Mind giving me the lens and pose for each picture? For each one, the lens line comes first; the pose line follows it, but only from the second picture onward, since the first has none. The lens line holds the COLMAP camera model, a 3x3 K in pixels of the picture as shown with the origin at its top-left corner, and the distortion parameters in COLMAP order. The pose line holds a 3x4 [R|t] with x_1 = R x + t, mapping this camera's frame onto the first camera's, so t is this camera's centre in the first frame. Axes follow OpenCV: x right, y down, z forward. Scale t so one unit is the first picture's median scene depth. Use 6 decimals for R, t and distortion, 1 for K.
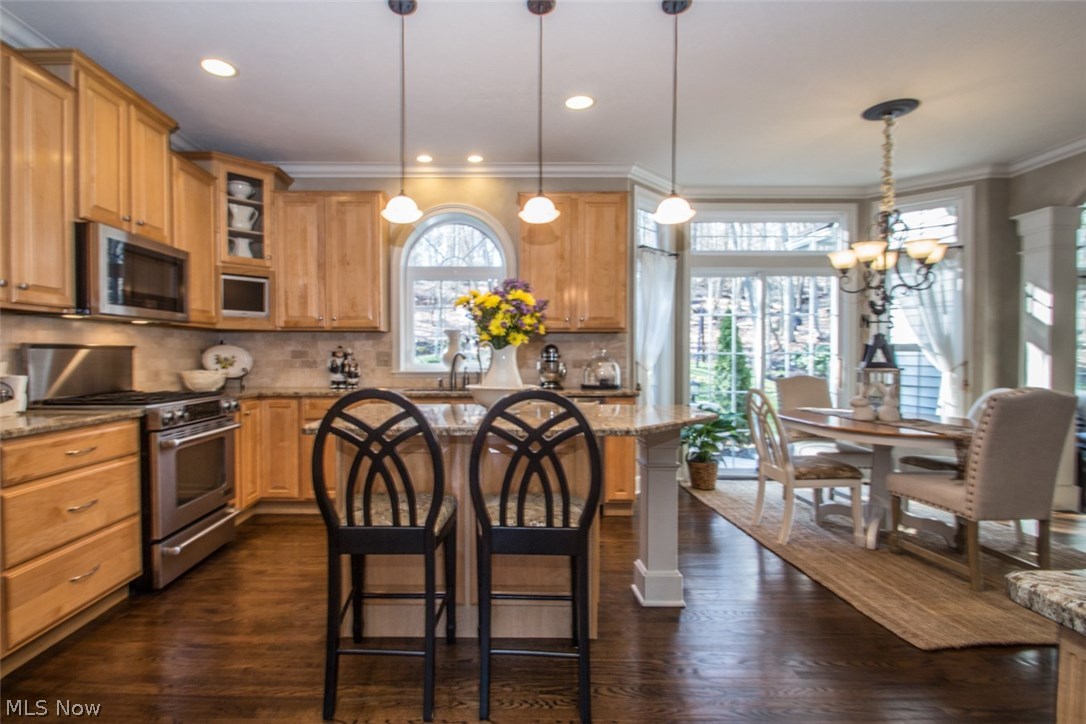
lens RADIAL K [[534.7, 0, 497.4], [0, 534.7, 363.5], [0, 0, 1]] dist [0.015198, -0.013201]
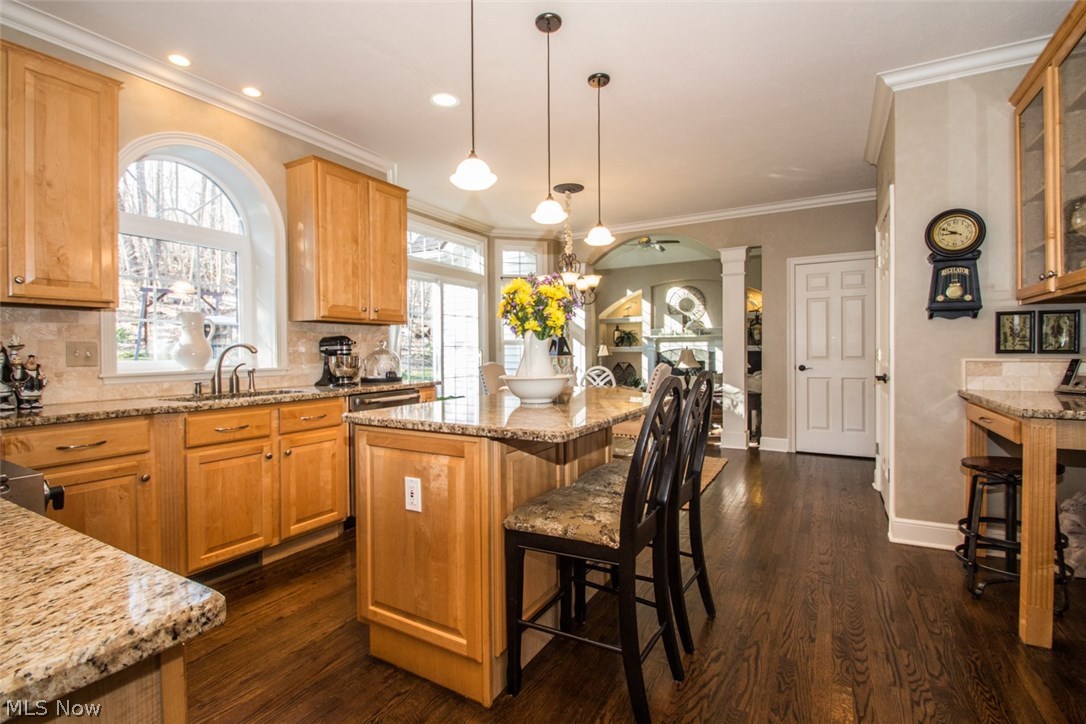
lens RADIAL K [[507.3, 0, 535.2], [0, 507.3, 353.4], [0, 0, 1]] dist [0.018855, -0.017006]
pose [[0.502976, -0.011119, 0.864229, -0.535059], [0.019422, 0.999810, 0.001560, -0.001128], [-0.864082, 0.016001, 0.503097, 0.326914]]
